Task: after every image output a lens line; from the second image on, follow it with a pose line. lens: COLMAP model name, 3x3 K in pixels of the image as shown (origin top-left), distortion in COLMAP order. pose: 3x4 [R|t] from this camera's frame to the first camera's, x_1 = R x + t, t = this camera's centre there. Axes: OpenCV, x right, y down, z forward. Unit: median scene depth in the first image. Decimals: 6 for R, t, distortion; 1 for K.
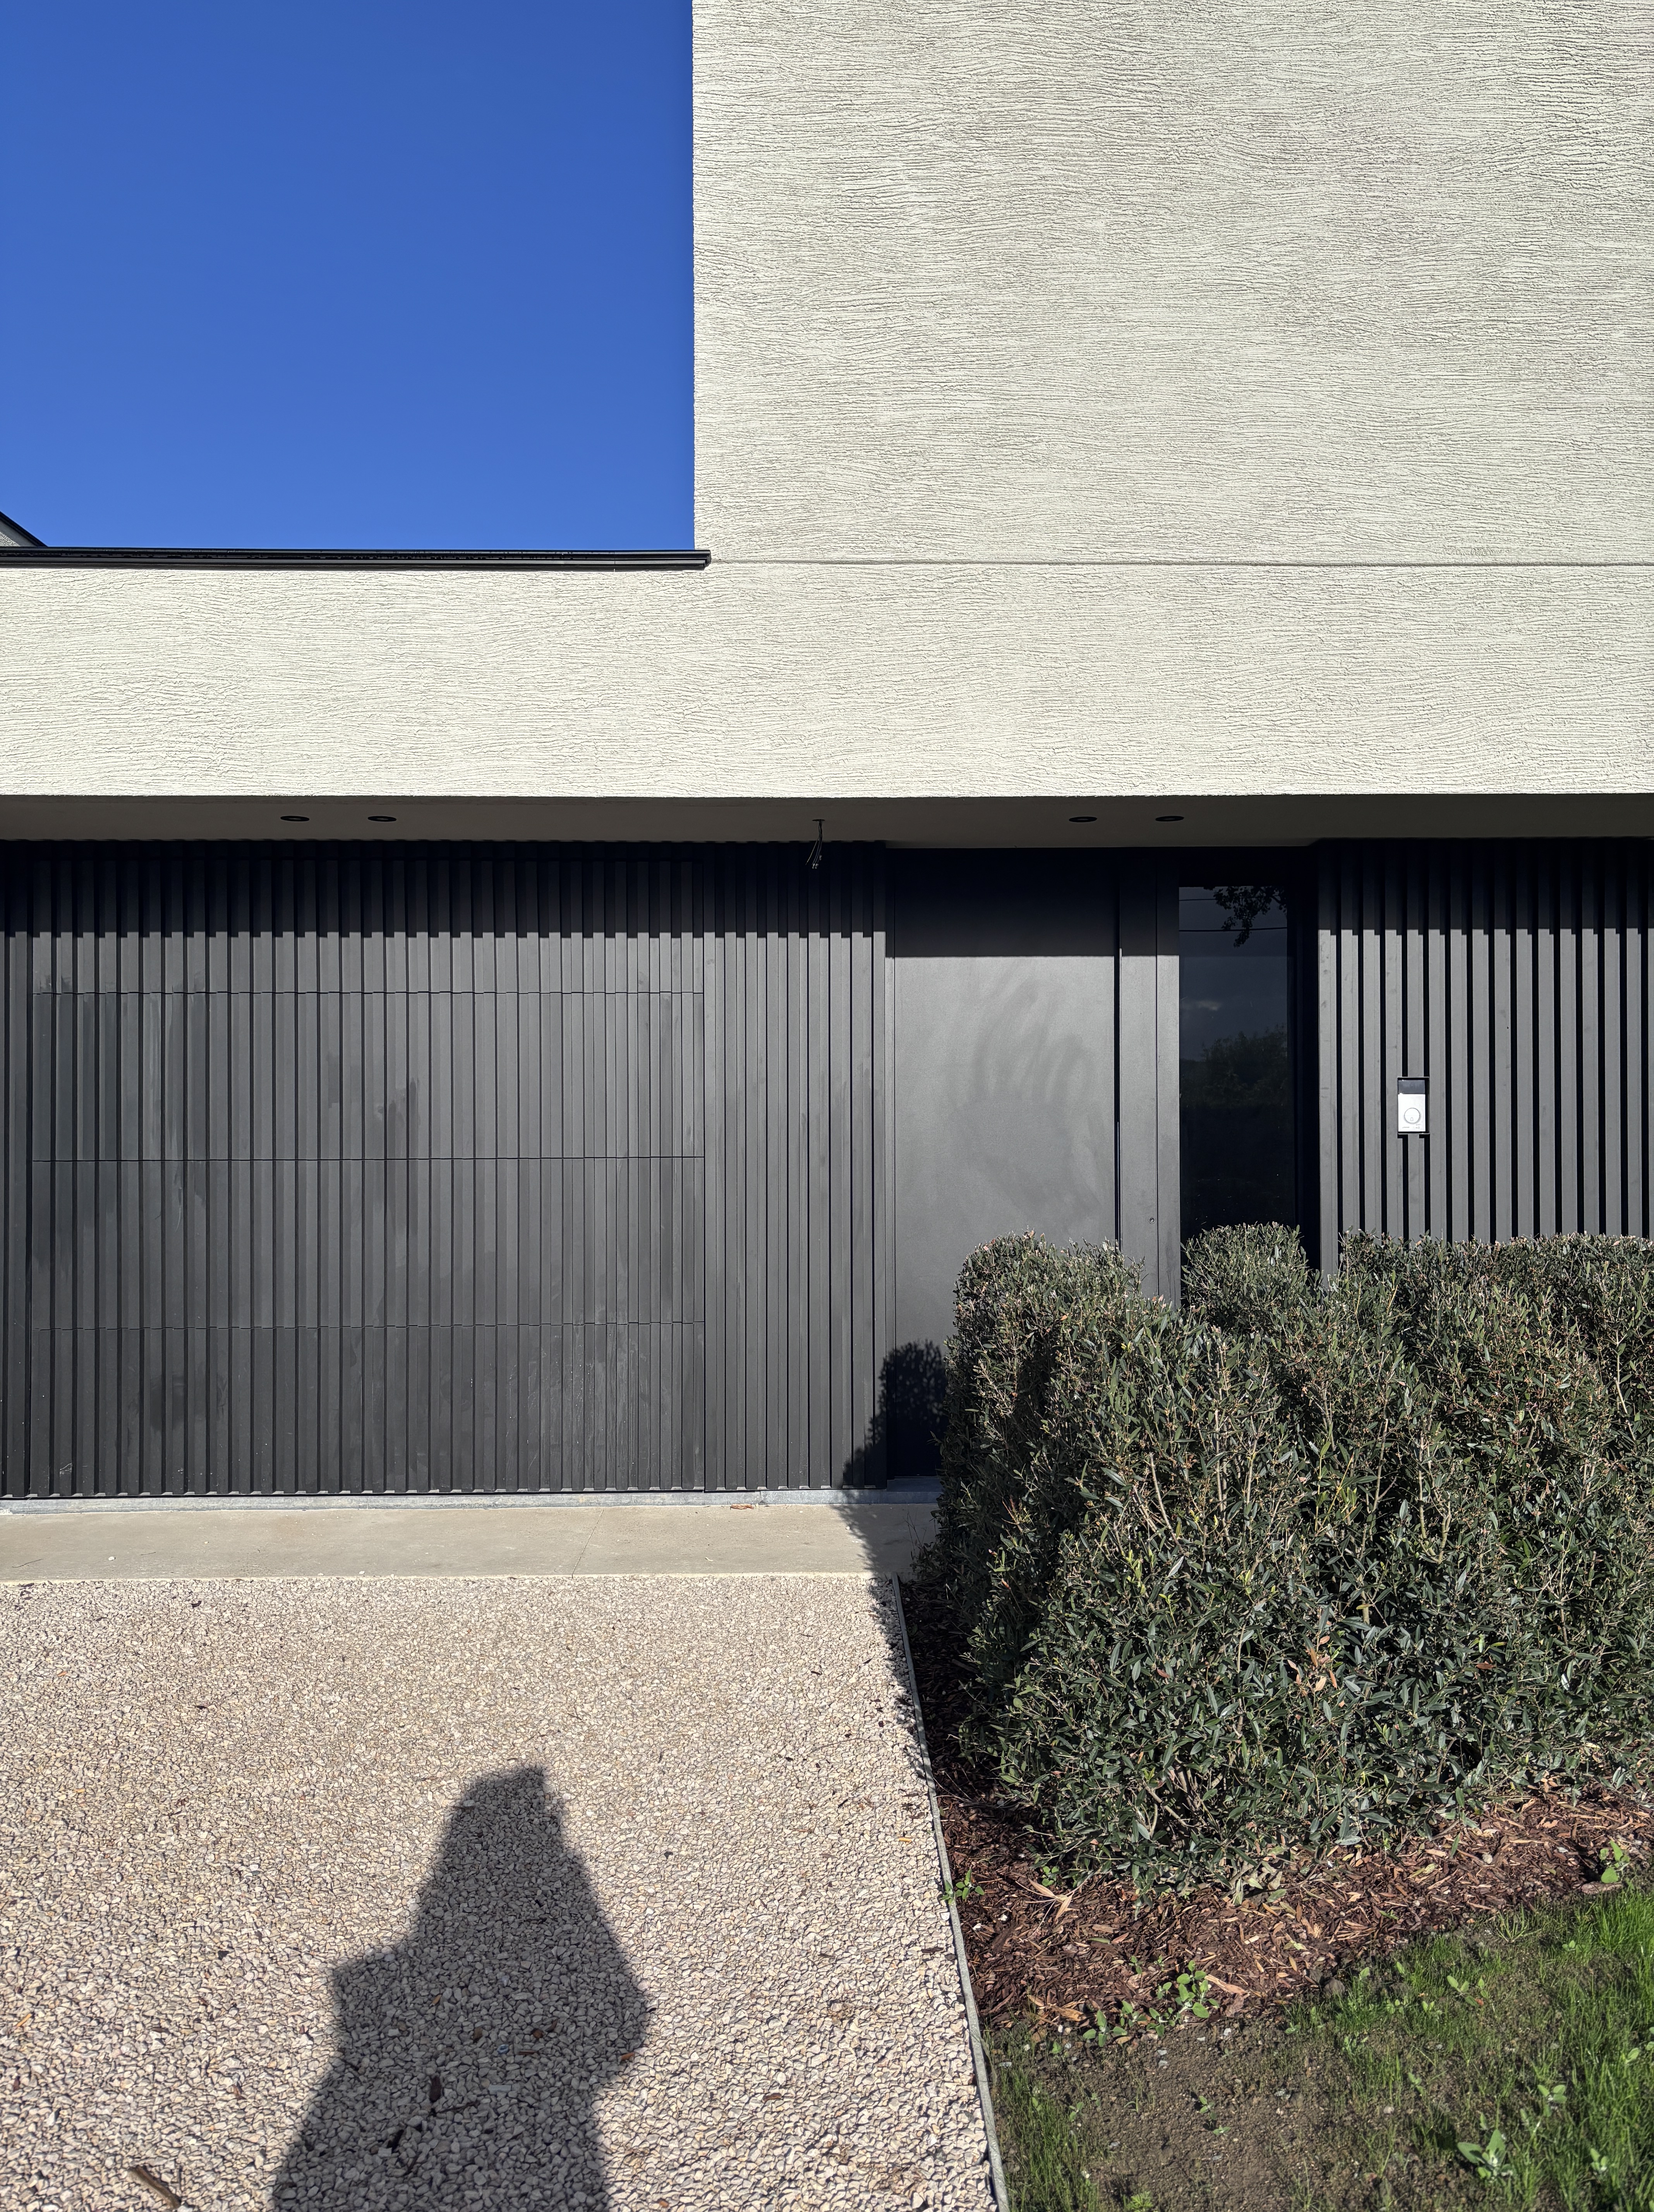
lens RADIAL K [[1654.9, 0, 827.0], [0, 1654.9, 1106.0], [0, 0, 1]] dist [0.011743, 0.001971]
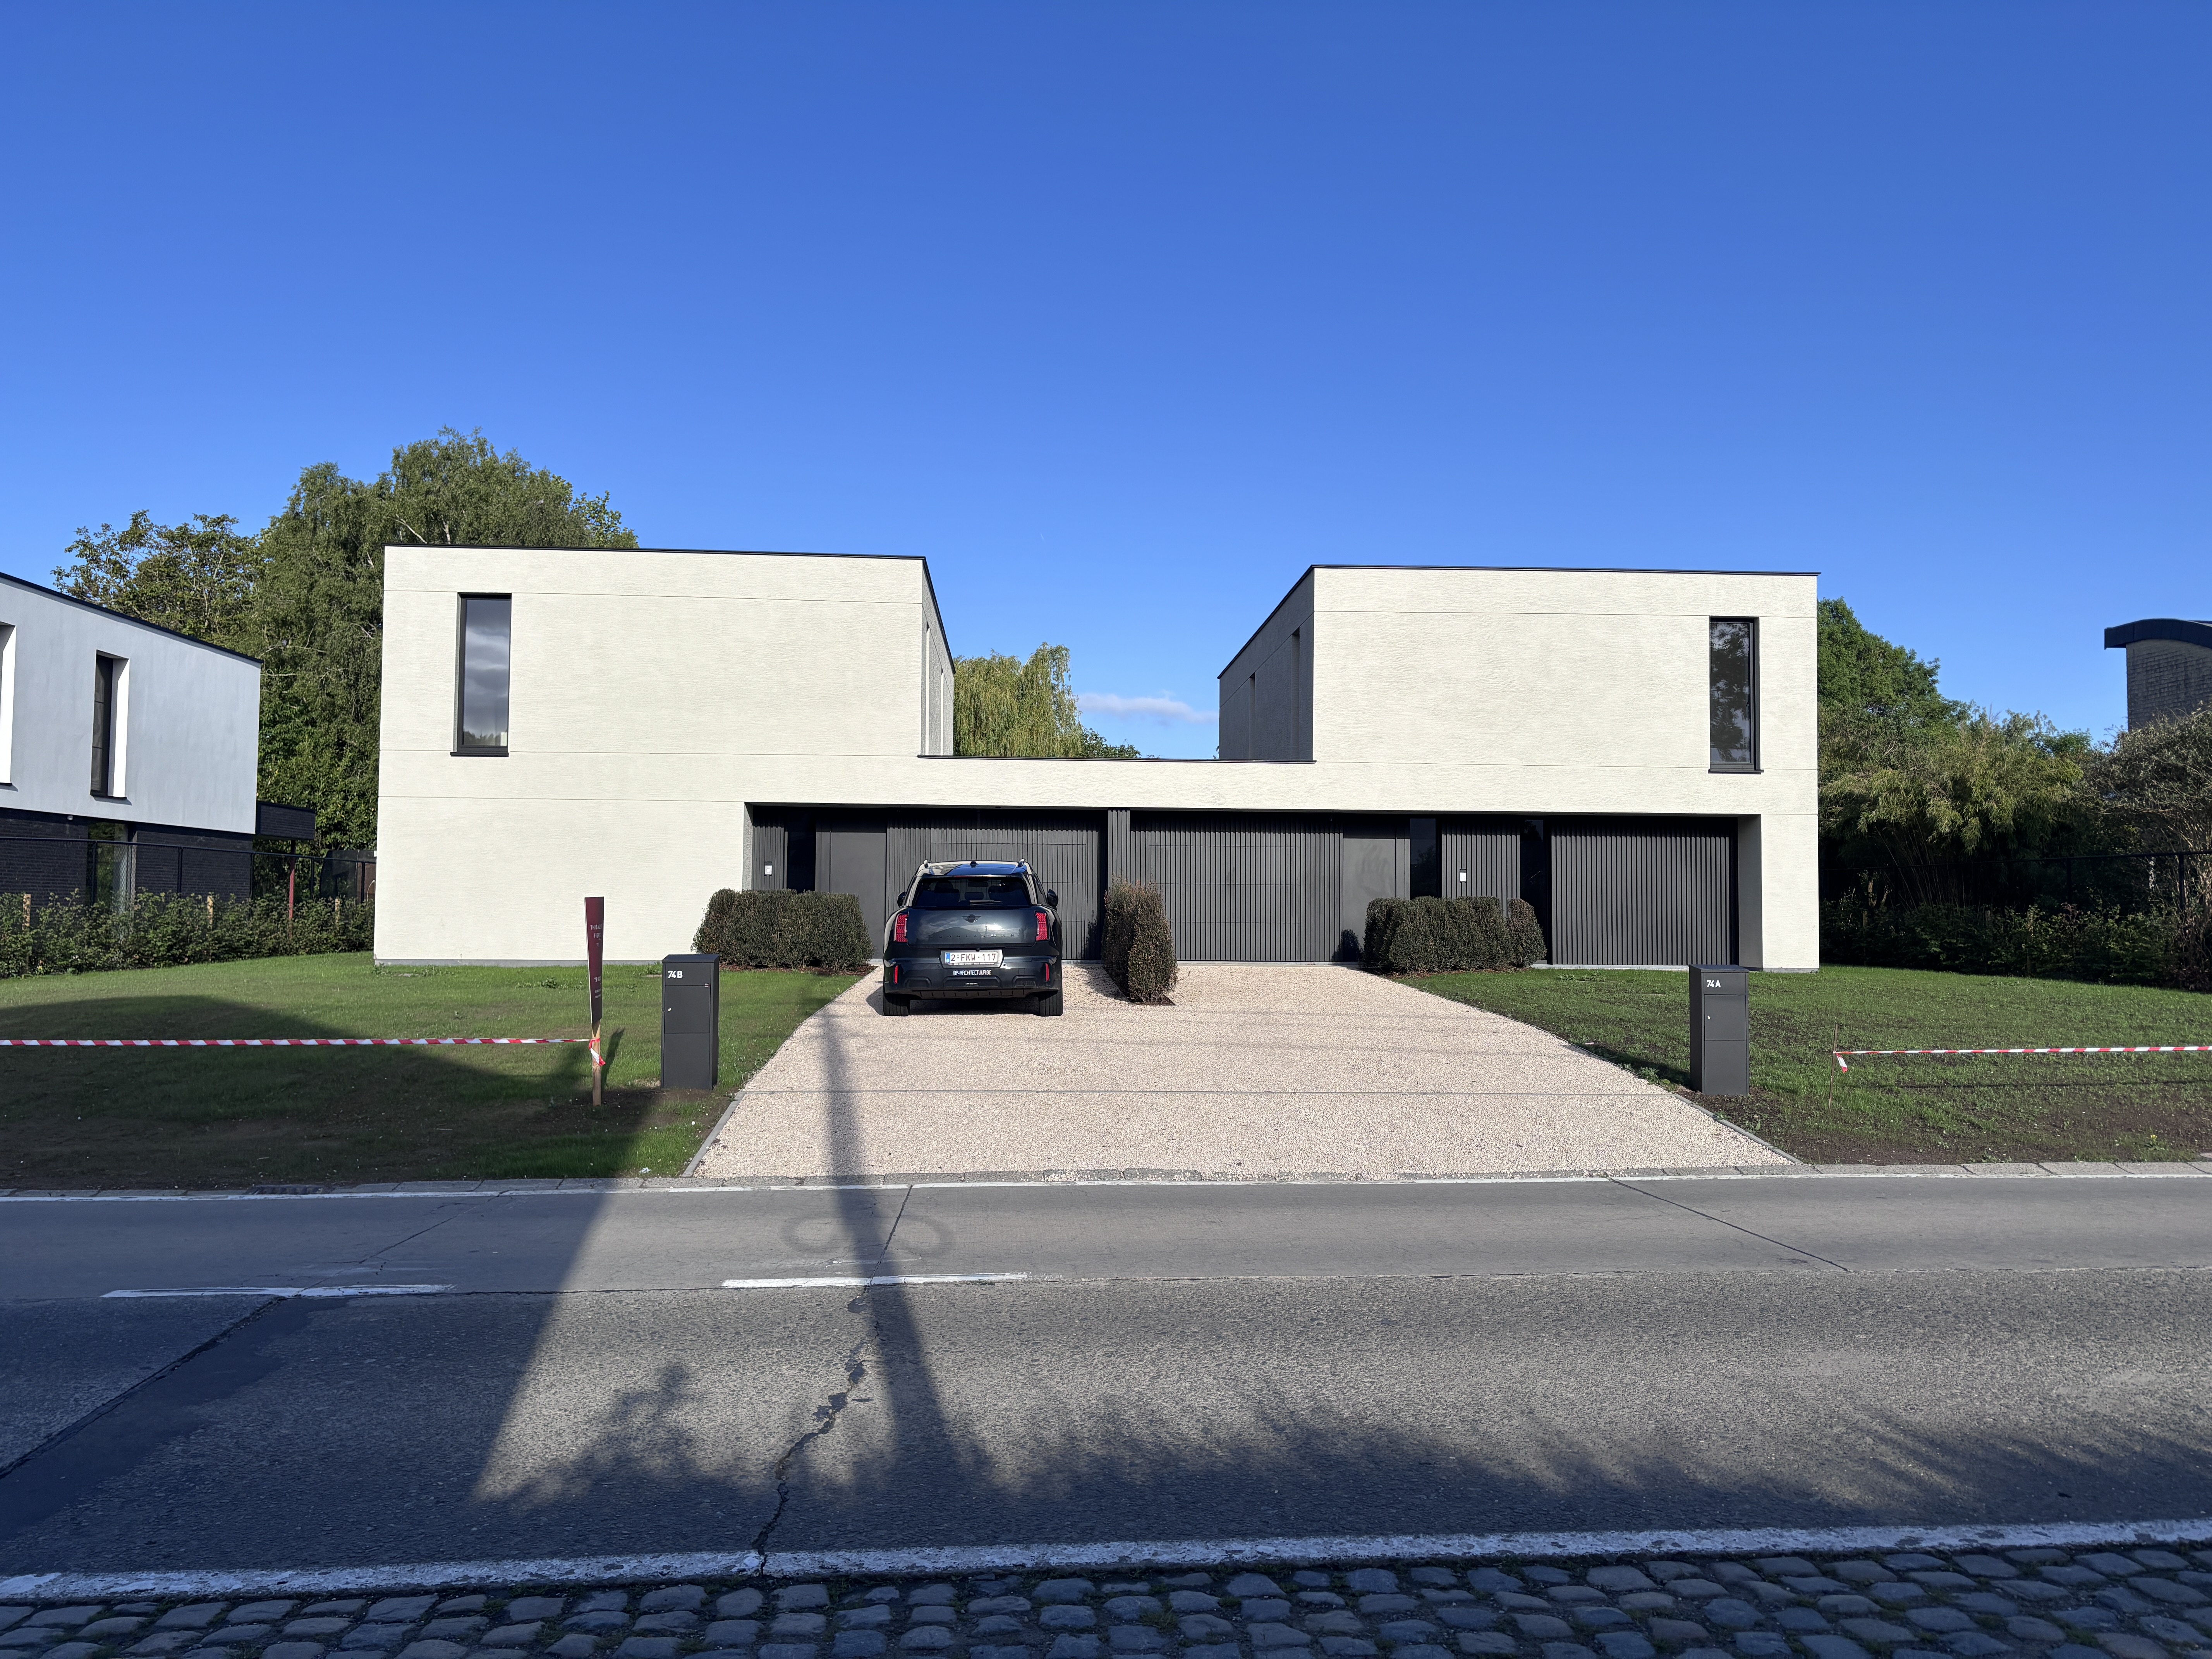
lens RADIAL K [[1649.0, 0, 1113.2], [0, 1649.0, 880.0], [0, 0, 1]] dist [0.058224, -0.002891]
pose [[0.998895, 0.011753, 0.045499, -0.891999], [-0.011060, 0.999819, -0.015459, 0.104974], [-0.045672, 0.014939, 0.998845, -3.860320]]
